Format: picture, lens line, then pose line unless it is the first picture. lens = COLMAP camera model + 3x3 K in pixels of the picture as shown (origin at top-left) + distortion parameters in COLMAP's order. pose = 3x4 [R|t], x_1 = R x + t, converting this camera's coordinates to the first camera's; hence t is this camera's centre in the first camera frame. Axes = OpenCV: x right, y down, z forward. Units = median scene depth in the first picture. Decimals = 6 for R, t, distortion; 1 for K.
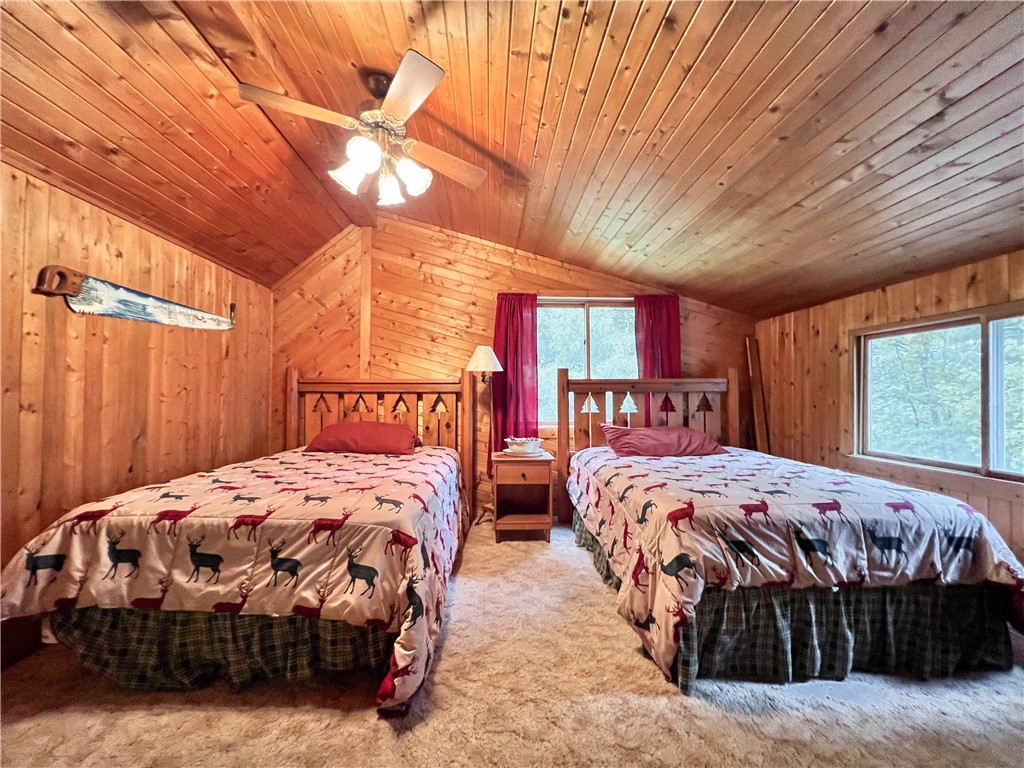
lens RADIAL K [[416.0, 0, 513.3], [0, 416.0, 386.5], [0, 0, 1]] dist [-0.002014, 0.000259]
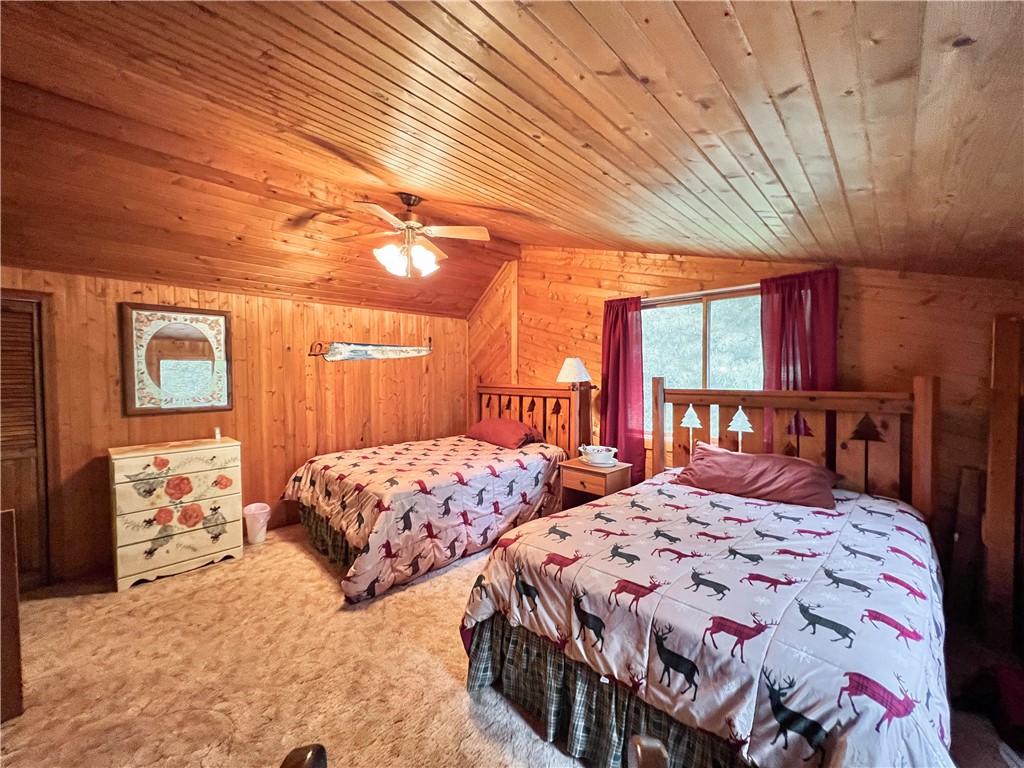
lens RADIAL K [[416.0, 0, 509.3], [0, 416.0, 386.5], [0, 0, 1]] dist [-0.002014, 0.000259]
pose [[0.681844, 0.020606, -0.731207, 0.824109], [0.020900, 0.998646, 0.047631, -0.105314], [0.731199, -0.047760, 0.680491, 0.198956]]
